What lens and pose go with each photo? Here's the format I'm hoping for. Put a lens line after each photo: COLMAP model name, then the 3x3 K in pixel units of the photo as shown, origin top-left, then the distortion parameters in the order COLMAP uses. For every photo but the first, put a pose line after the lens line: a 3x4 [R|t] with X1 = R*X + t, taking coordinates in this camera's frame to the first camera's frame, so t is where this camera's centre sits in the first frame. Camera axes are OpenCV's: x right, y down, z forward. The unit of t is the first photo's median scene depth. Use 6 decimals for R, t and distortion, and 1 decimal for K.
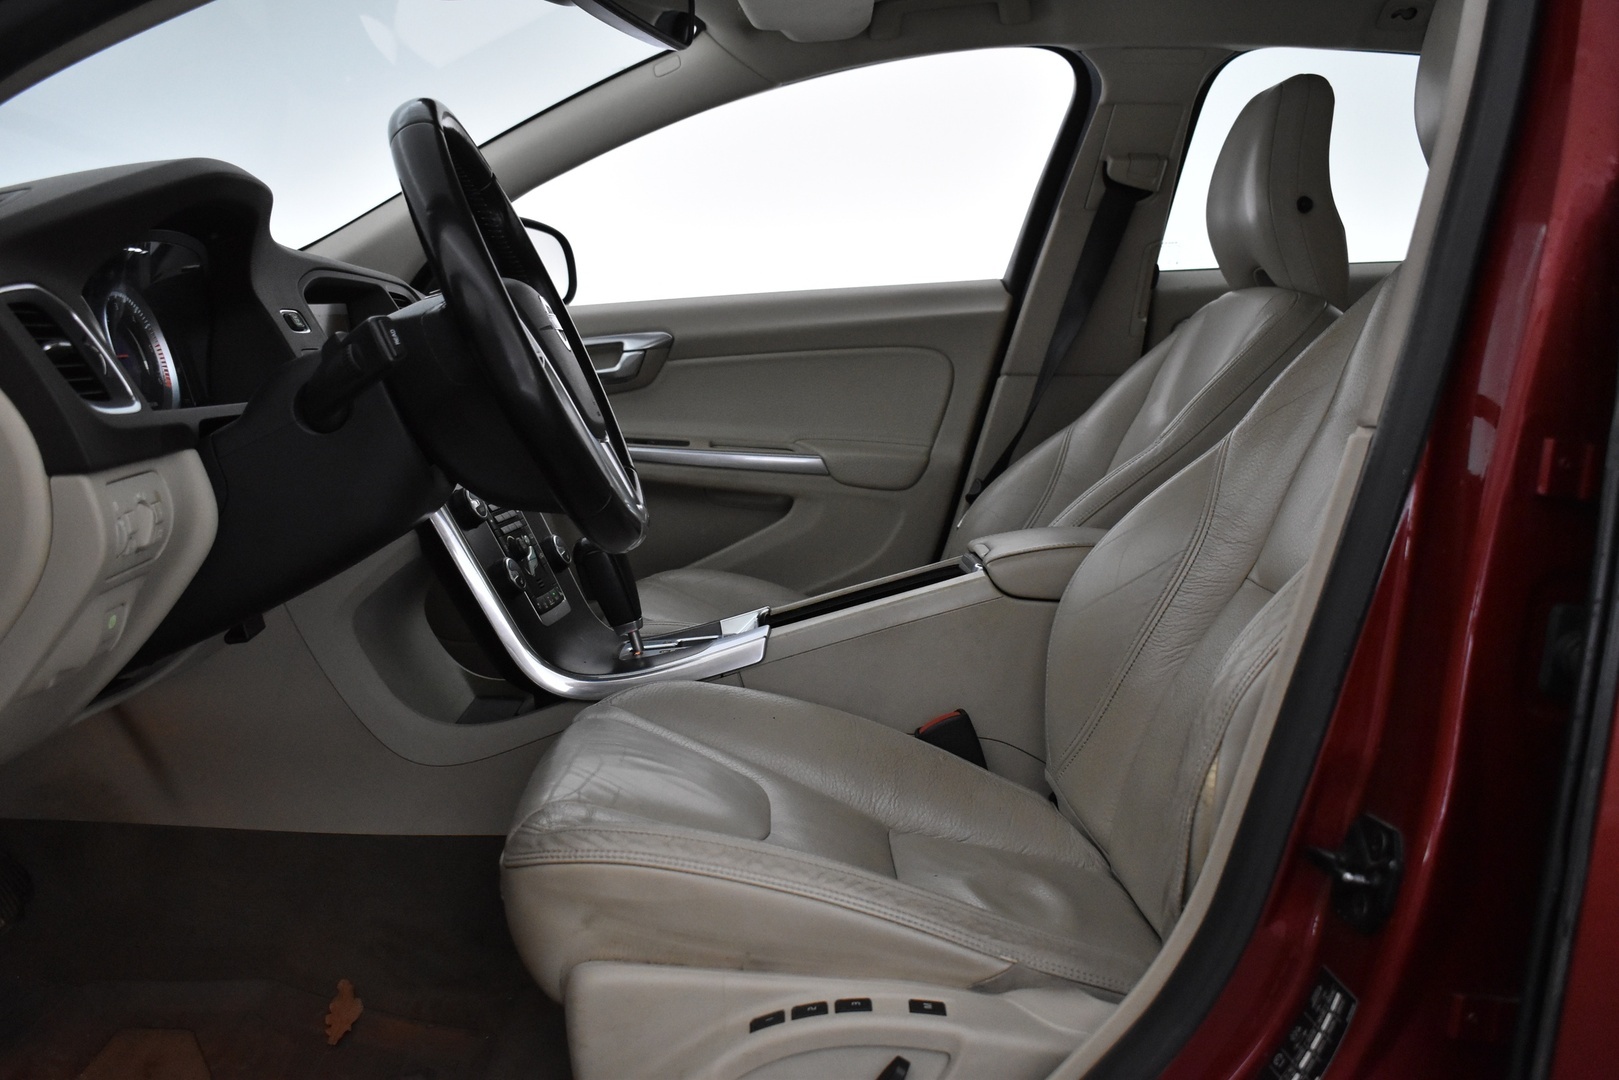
lens RADIAL K [[1615.0, 0, 816.3], [0, 1615.0, 537.9], [0, 0, 1]] dist [-0.077113, -0.007324]
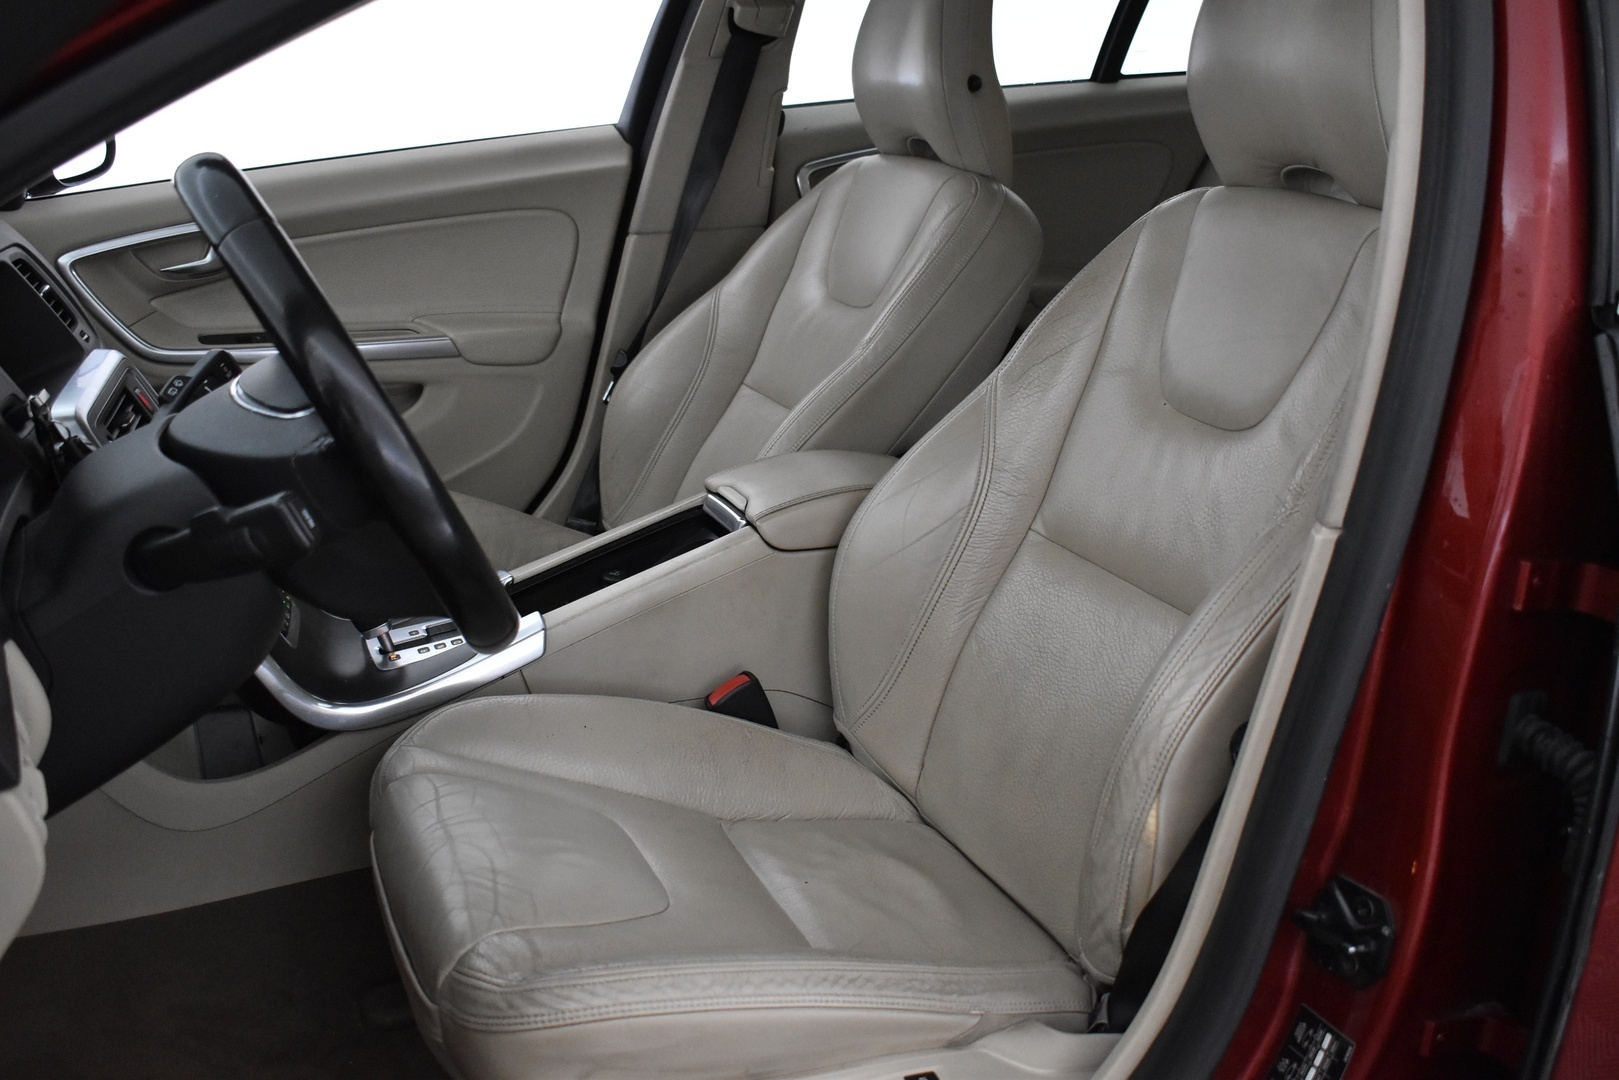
lens RADIAL K [[1615.0, 0, 816.3], [0, 1615.0, 537.9], [0, 0, 1]] dist [-0.077113, -0.007324]
pose [[0.930046, -0.132928, 0.342556, -0.294571], [0.061340, 0.975355, 0.211944, -0.268274], [-0.362287, -0.176105, 0.915279, 0.128583]]
